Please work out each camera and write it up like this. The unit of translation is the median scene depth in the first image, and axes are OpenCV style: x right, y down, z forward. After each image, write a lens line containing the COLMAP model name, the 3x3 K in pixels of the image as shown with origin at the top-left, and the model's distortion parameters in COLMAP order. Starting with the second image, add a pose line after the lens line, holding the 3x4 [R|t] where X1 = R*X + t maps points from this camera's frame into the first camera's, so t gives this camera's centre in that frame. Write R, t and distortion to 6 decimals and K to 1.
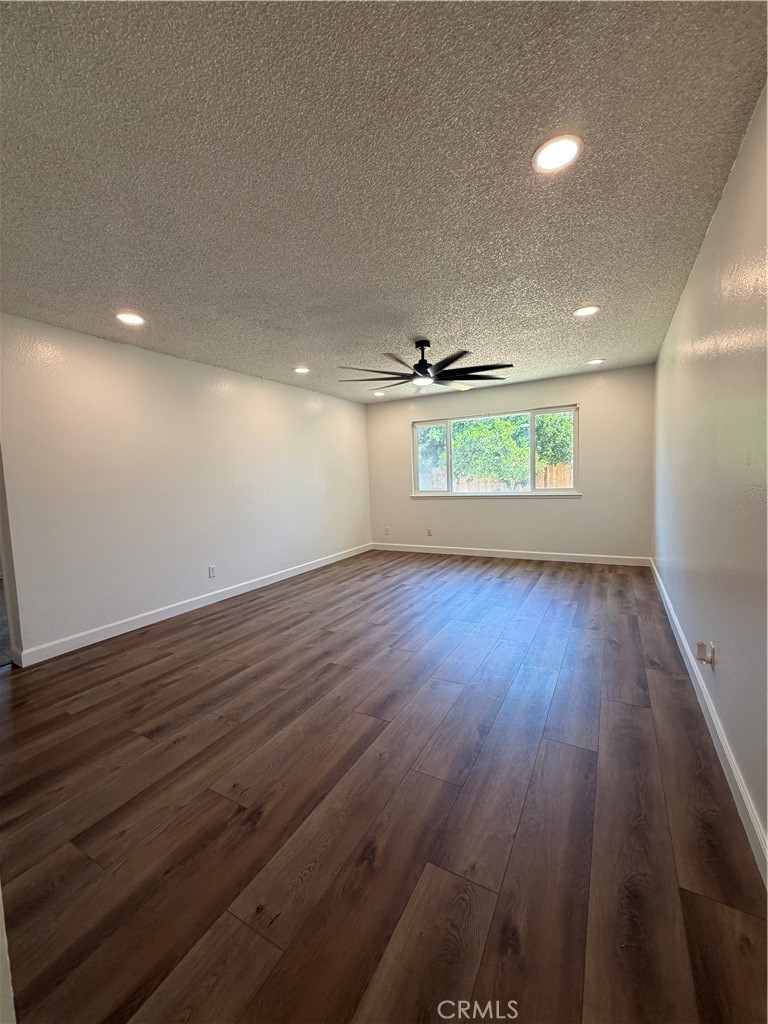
lens RADIAL K [[408.3, 0, 383.4], [0, 408.3, 508.8], [0, 0, 1]] dist [-0.003157, 0.000338]
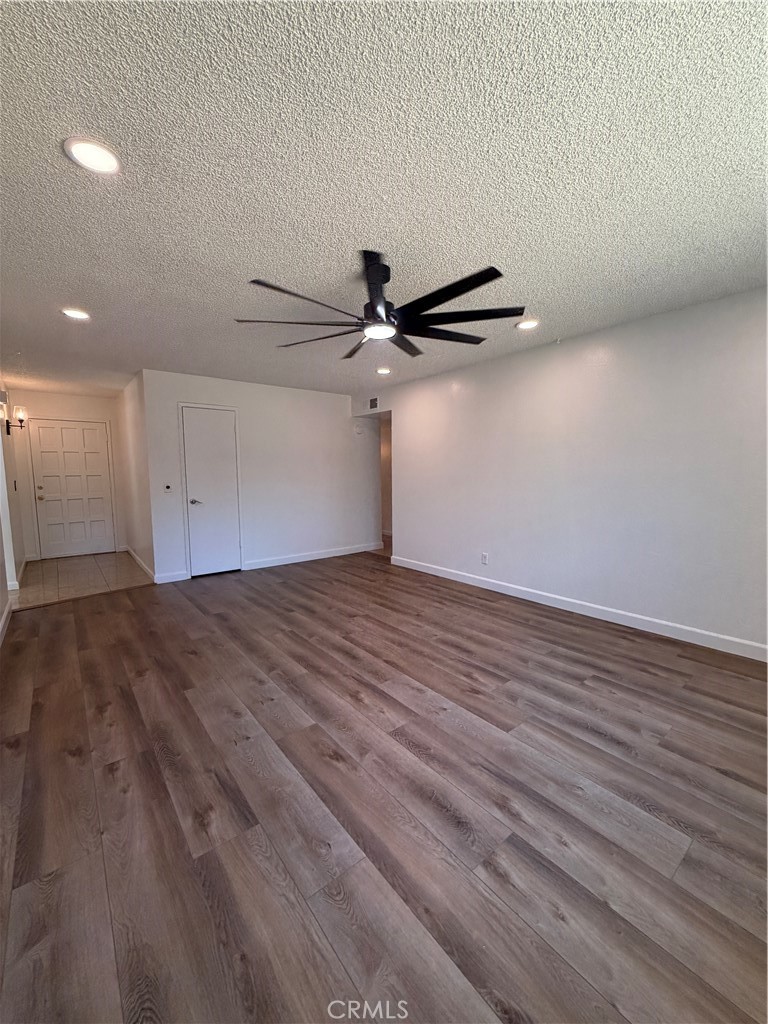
lens RADIAL K [[408.3, 0, 385.2], [0, 408.3, 513.9], [0, 0, 1]] dist [-0.003157, 0.000338]
pose [[-0.371843, 0.134099, -0.918559, 0.730332], [-0.053946, 0.984717, 0.165595, -0.140981], [0.926727, 0.111128, -0.358926, 1.301990]]
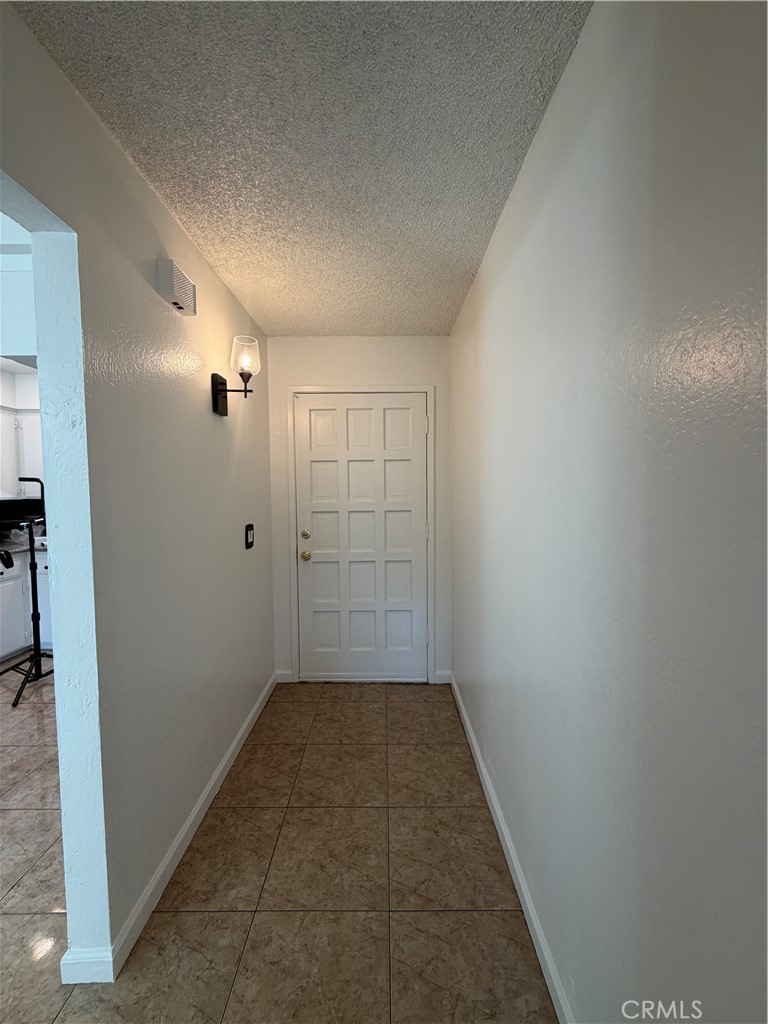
lens RADIAL K [[408.3, 0, 385.5], [0, 408.3, 513.5], [0, 0, 1]] dist [-0.003157, 0.000338]
pose [[-0.872132, 0.065075, -0.484924, 0.435643], [-0.000227, 0.991062, 0.133405, -0.104646], [0.489271, 0.116456, -0.864321, 0.863092]]
